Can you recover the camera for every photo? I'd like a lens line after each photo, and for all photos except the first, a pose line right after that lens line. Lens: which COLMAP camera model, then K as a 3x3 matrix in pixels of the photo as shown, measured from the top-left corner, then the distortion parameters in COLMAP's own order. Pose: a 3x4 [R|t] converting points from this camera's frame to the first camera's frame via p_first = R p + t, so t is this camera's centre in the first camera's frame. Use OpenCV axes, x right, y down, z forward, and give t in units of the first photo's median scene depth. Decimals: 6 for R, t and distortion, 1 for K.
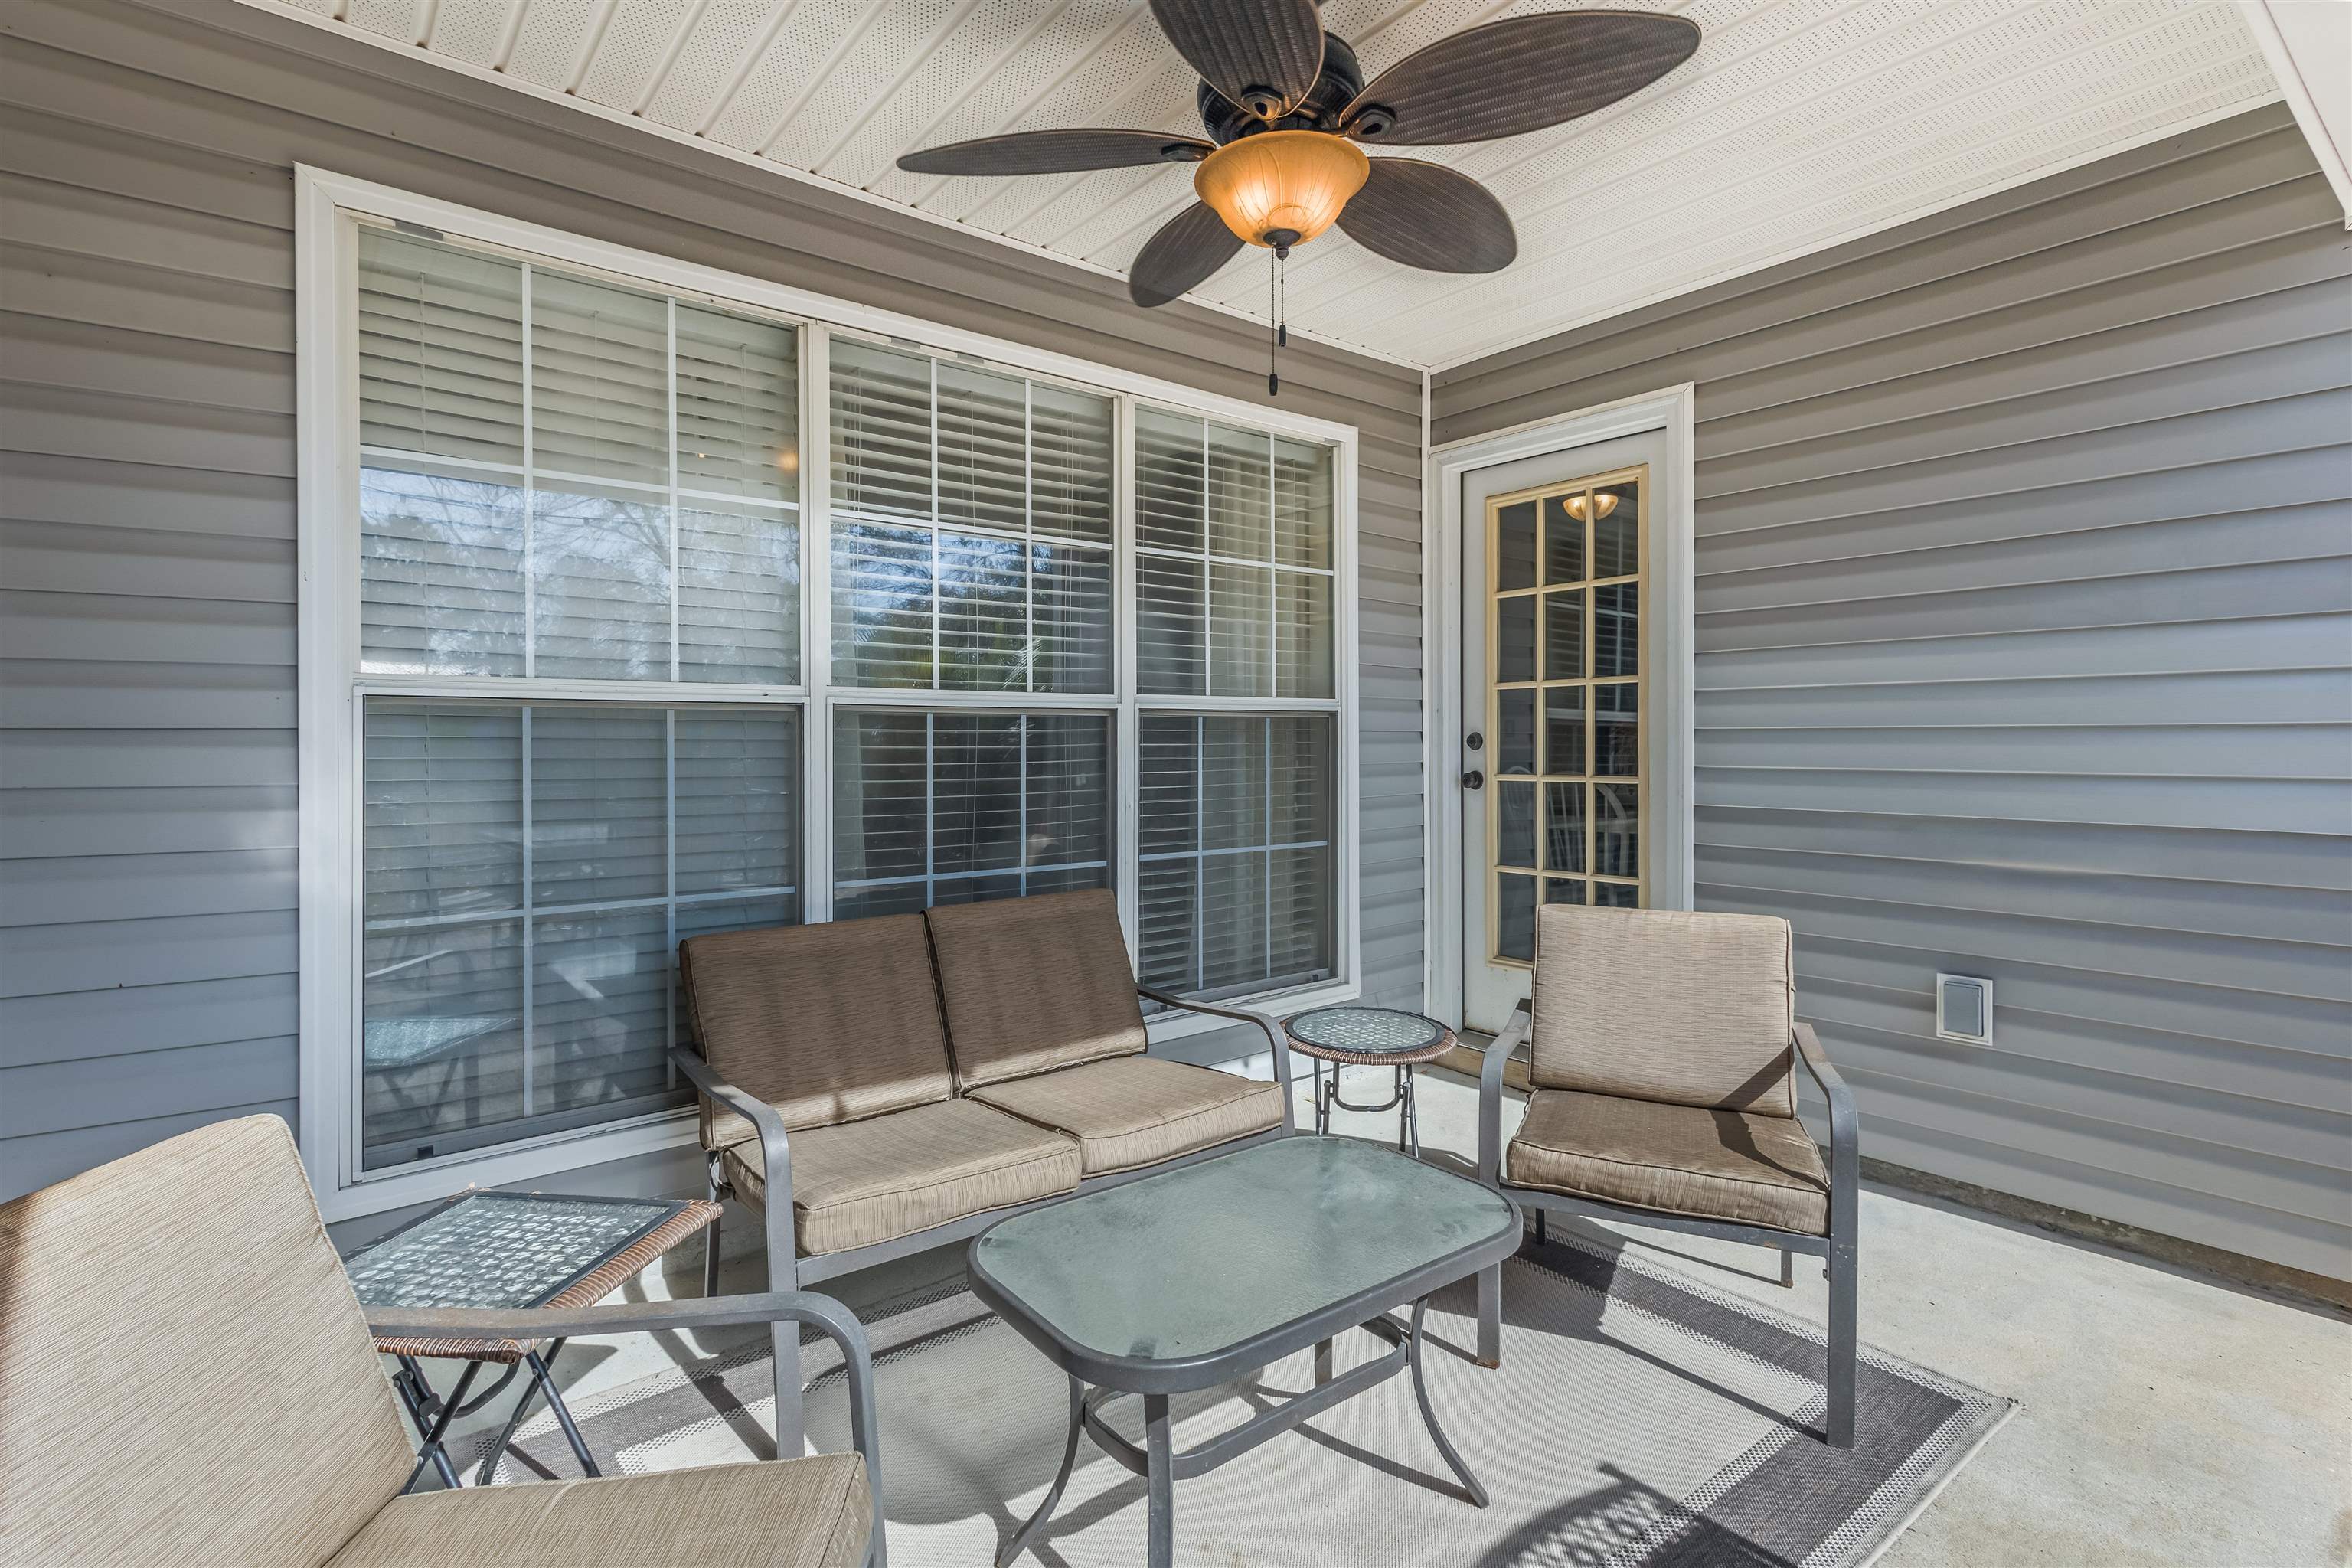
lens RADIAL K [[1134.1, 0, 1176.0], [0, 1134.1, 784.0], [0, 0, 1]] dist [-0.000120, -0.014985]
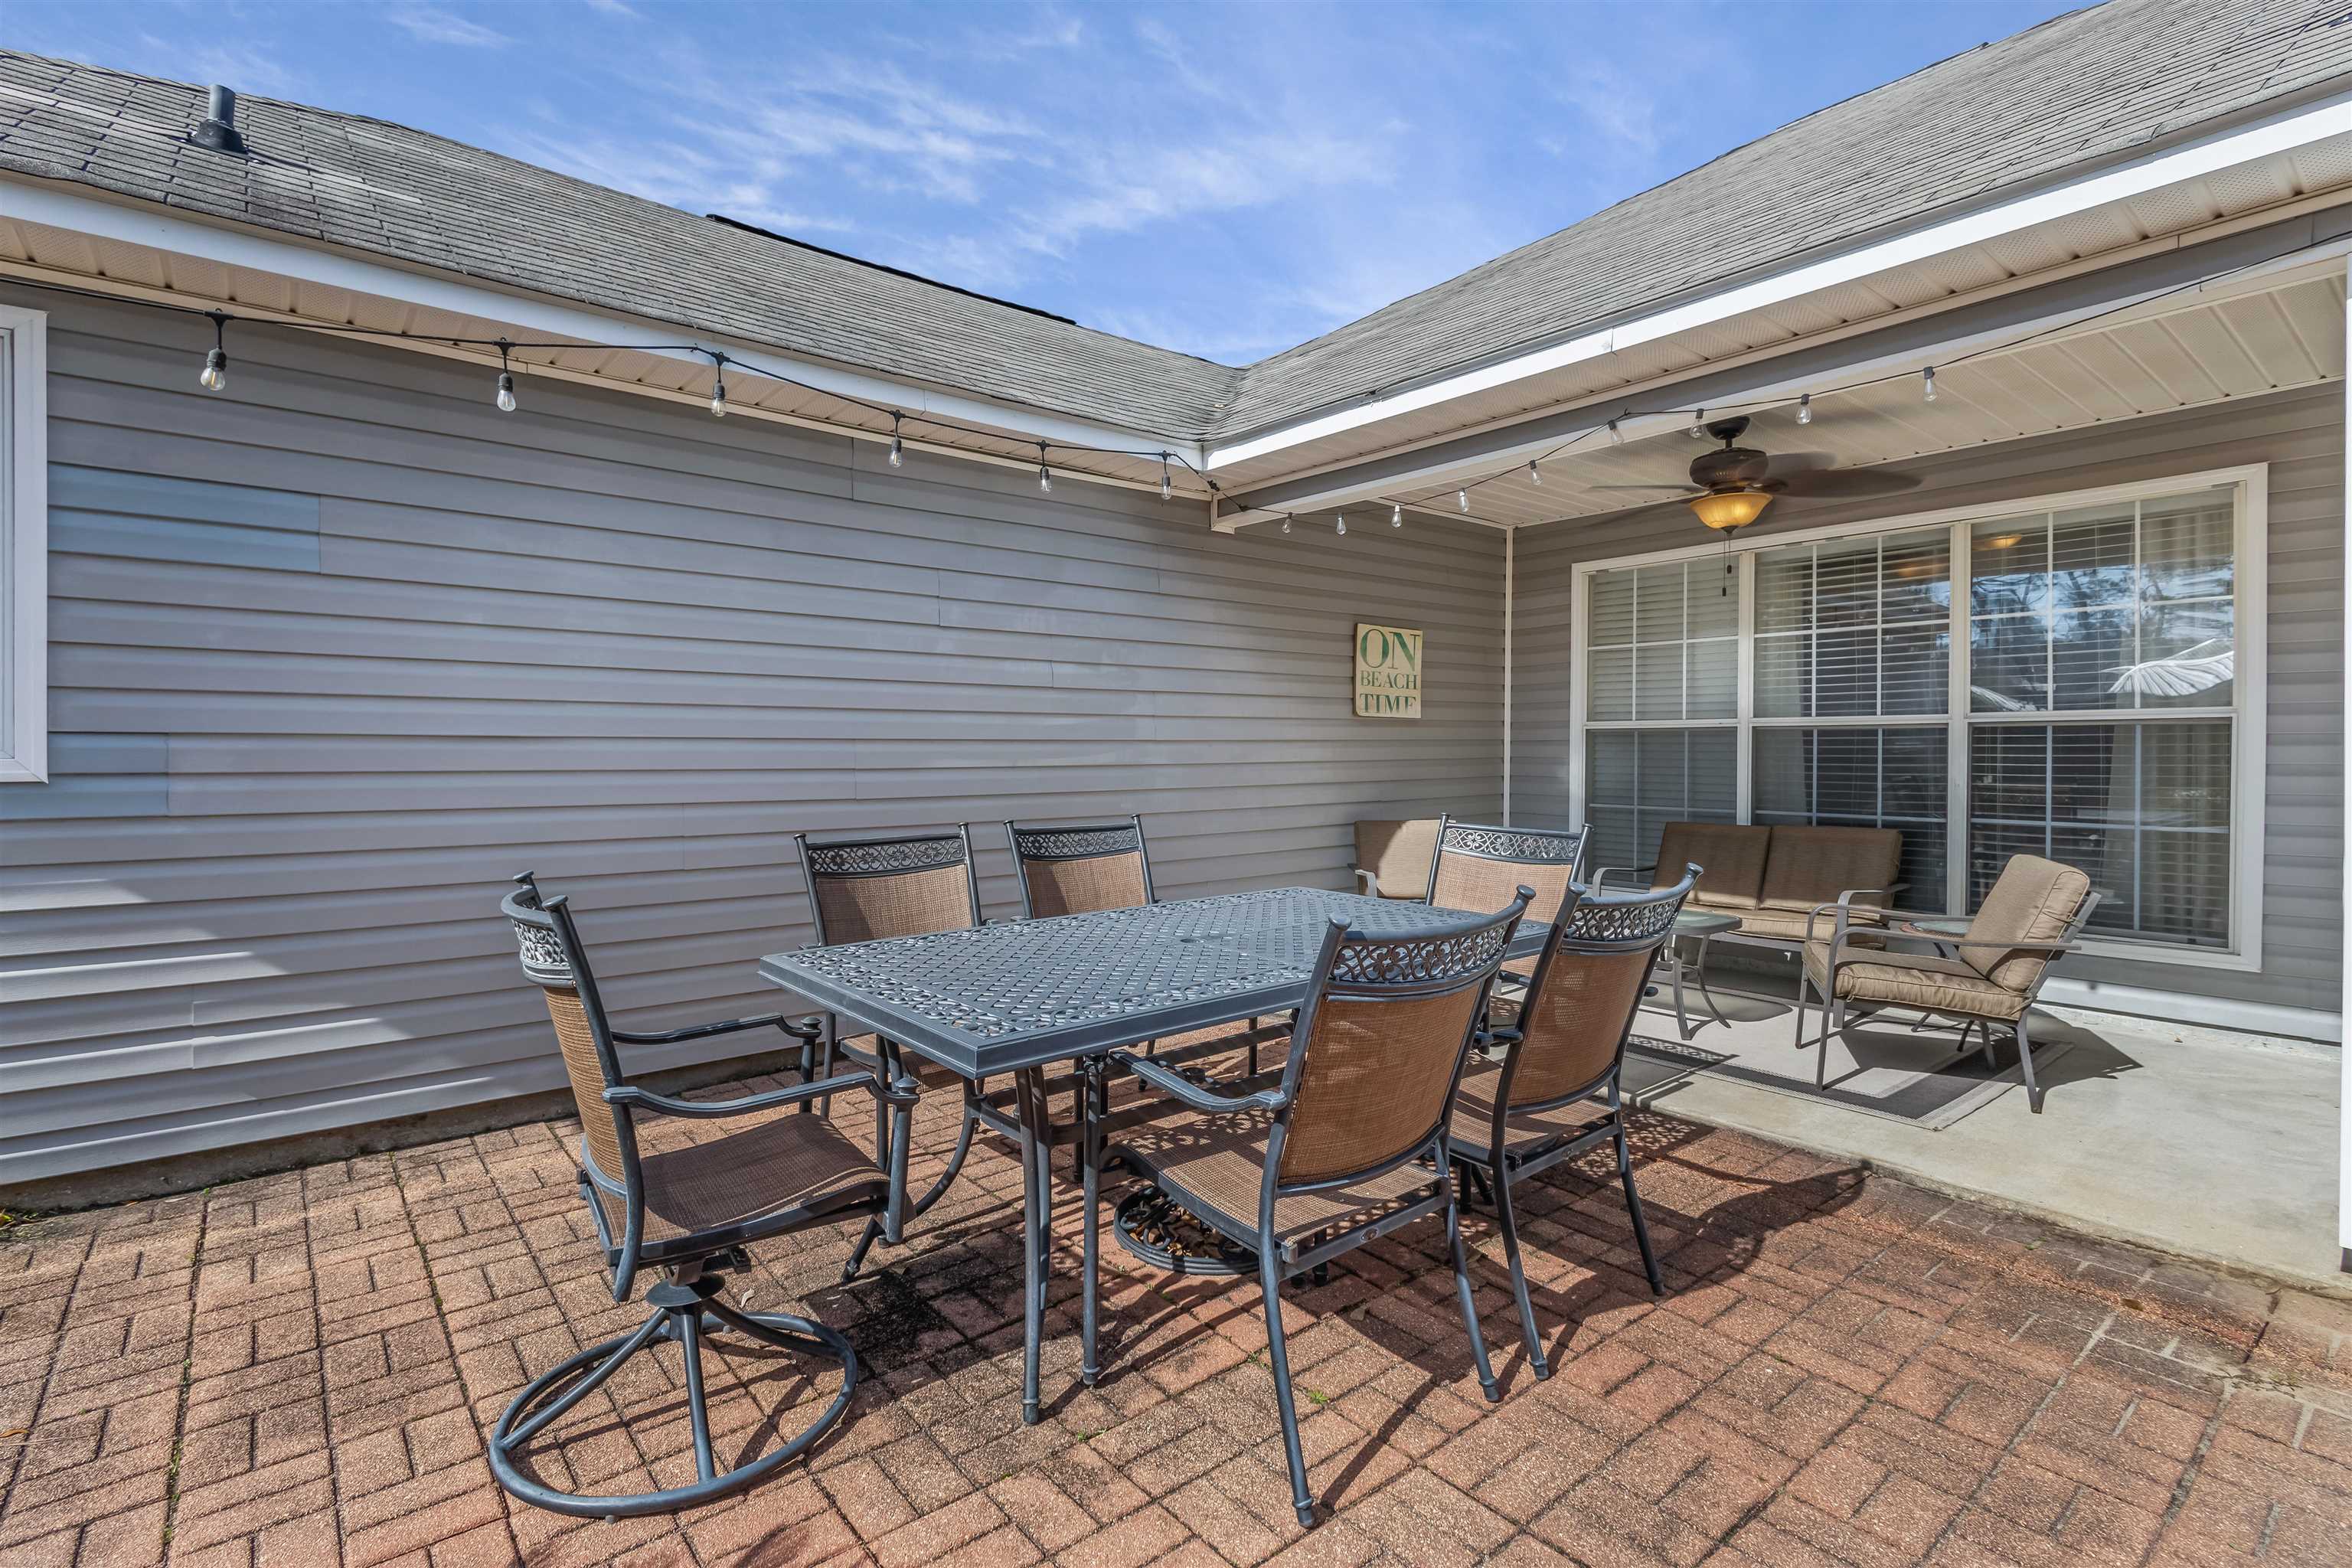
lens RADIAL K [[1100.7, 0, 1160.7], [0, 1100.7, 782.0], [0, 0, 1]] dist [0.000210, -0.000171]
pose [[0.017887, 0.037876, -0.999122, 1.693349], [-0.033464, 0.998745, 0.037263, -0.005025], [0.999280, 0.032769, 0.019132, -0.152287]]
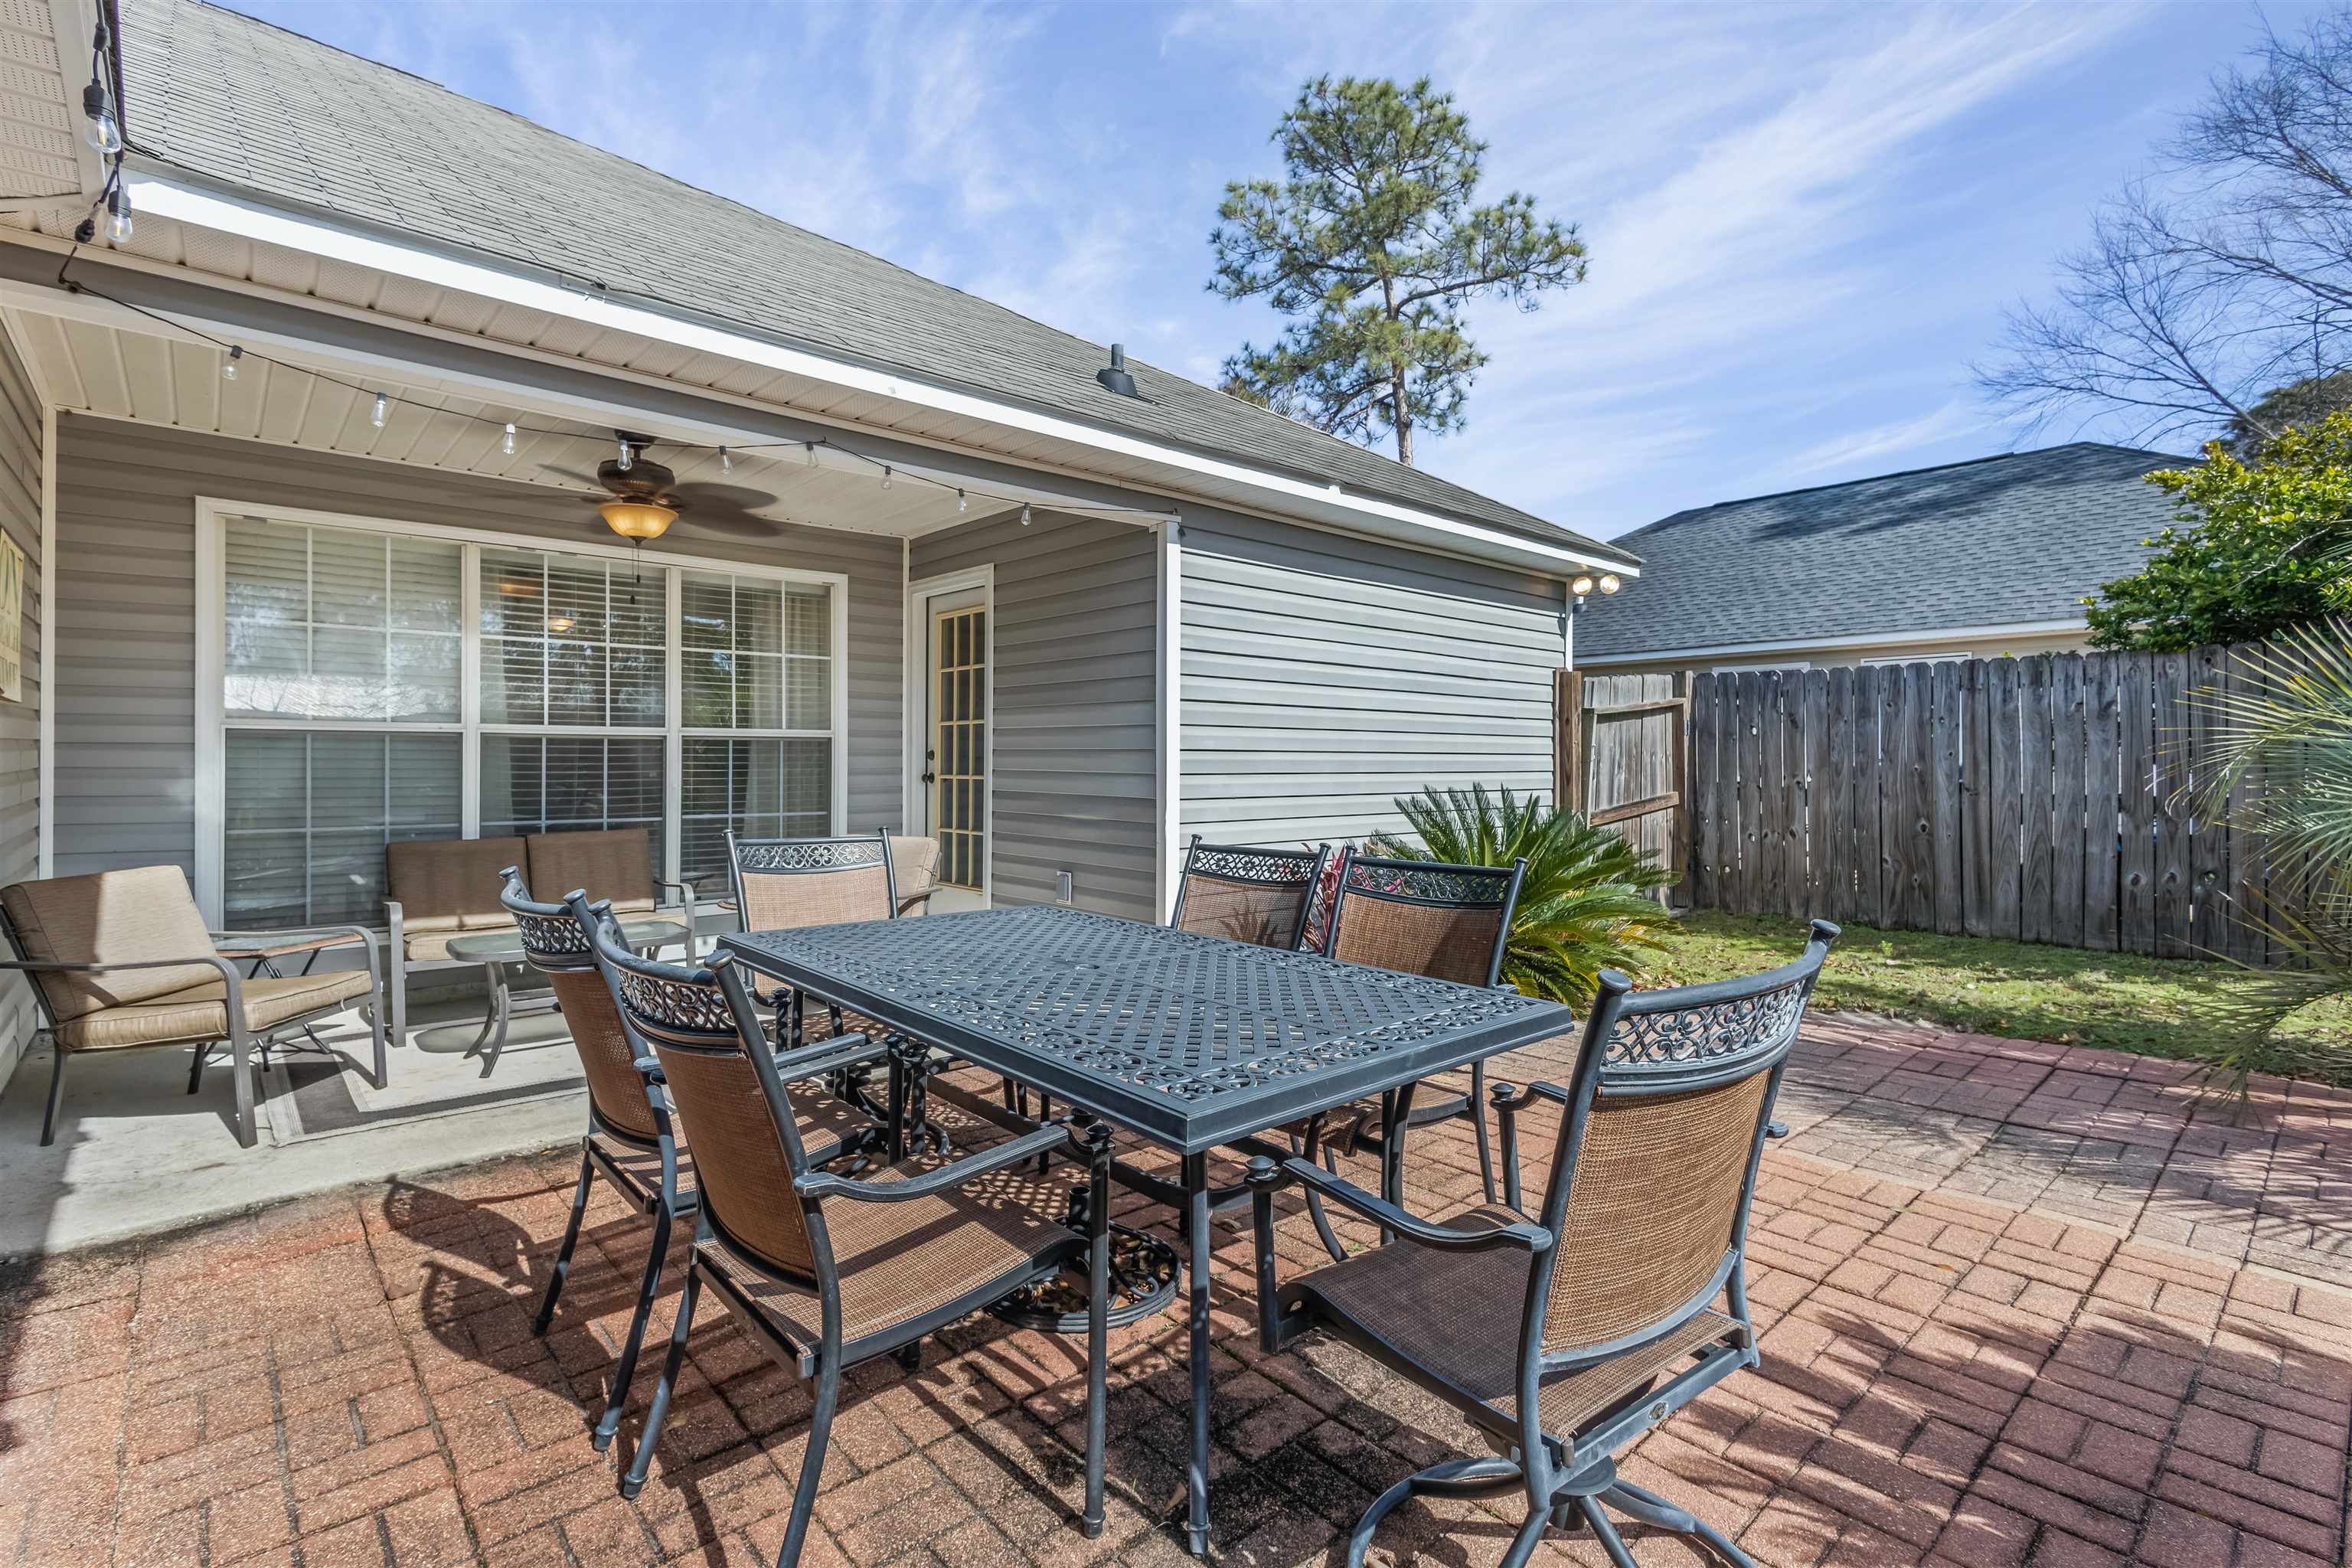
lens RADIAL K [[1088.4, 0, 1167.1], [0, 1088.4, 776.3], [0, 0, 1]] dist [0.009433, -0.000964]
pose [[0.997886, 0.007445, 0.064558, 0.753770], [-0.006159, 0.999779, -0.020096, 0.036562], [-0.064693, 0.019656, 0.997712, -0.965729]]
